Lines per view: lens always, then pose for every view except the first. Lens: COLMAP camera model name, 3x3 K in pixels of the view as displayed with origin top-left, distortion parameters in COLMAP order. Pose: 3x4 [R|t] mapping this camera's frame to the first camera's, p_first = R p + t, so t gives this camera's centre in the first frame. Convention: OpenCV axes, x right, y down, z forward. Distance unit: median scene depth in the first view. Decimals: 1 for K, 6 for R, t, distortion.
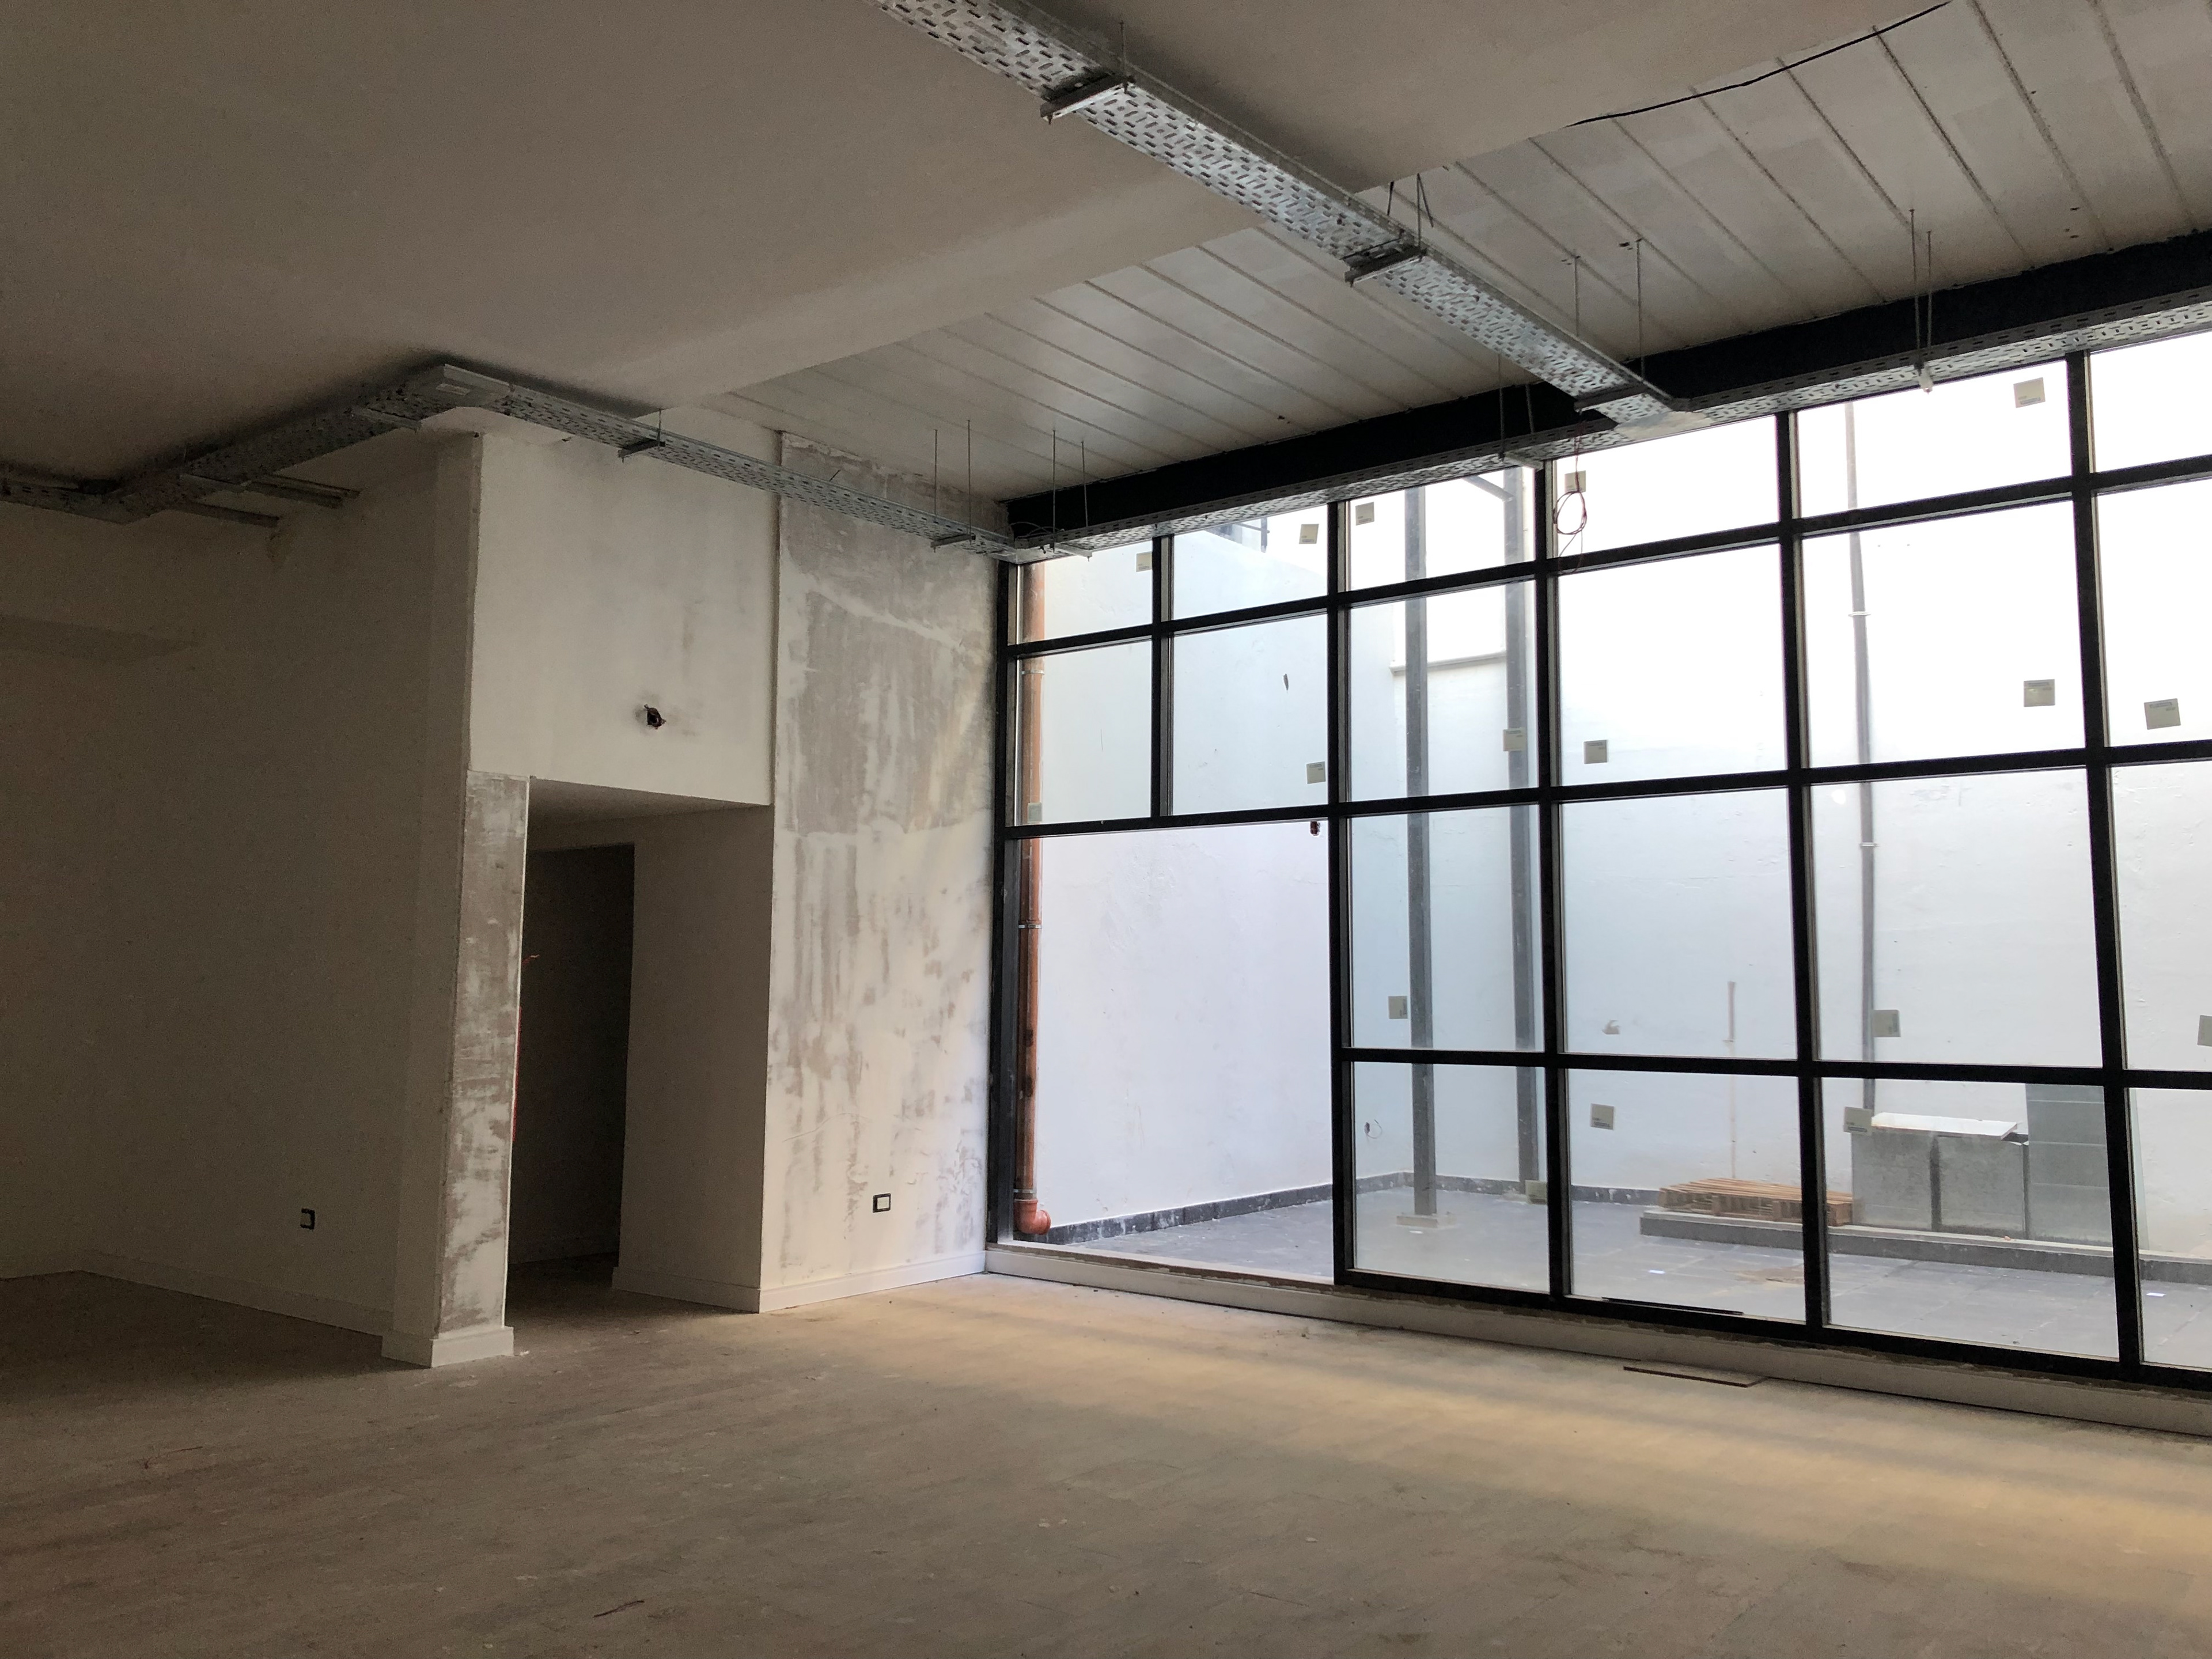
lens RADIAL K [[1779.2, 0, 1098.1], [0, 1779.2, 802.5], [0, 0, 1]] dist [0.043544, -0.024457]
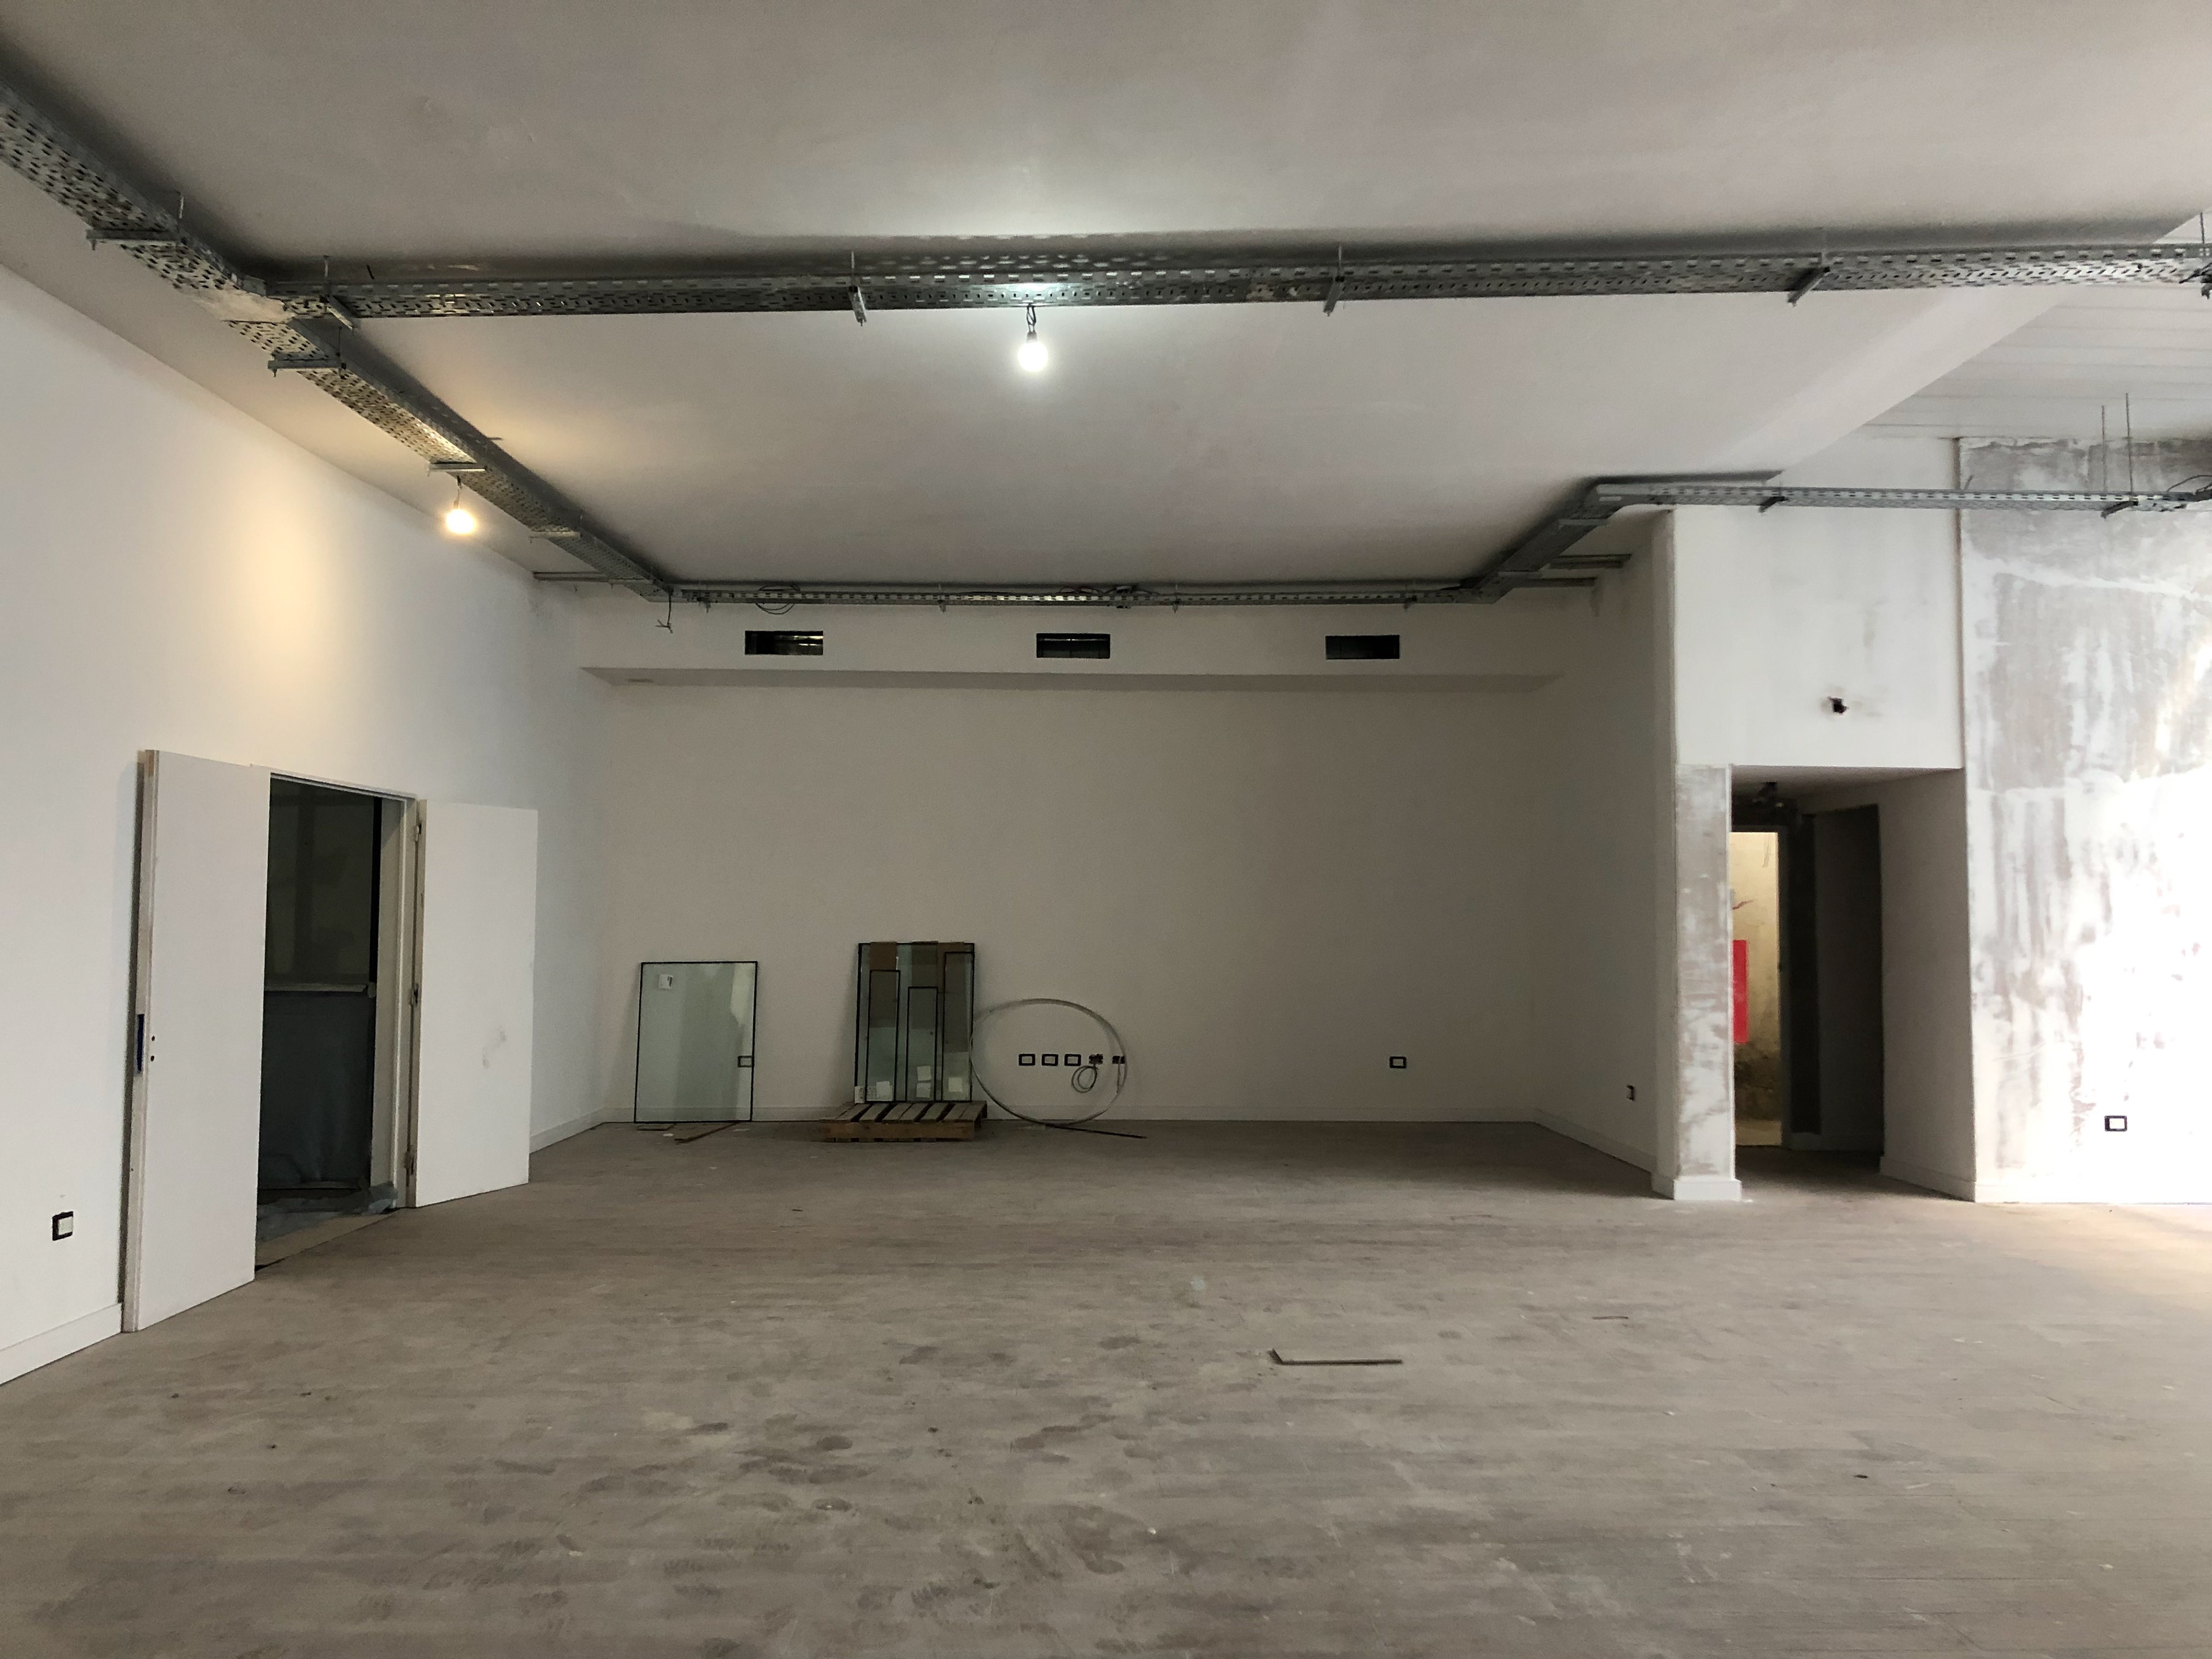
lens RADIAL K [[1779.2, 0, 1105.2], [0, 1779.2, 829.2], [0, 0, 1]] dist [0.043544, -0.024457]
pose [[0.646013, -0.039546, -0.762301, 0.333234], [0.079845, 0.996679, 0.015960, -0.021503], [0.759139, -0.071177, 0.647026, -0.167598]]
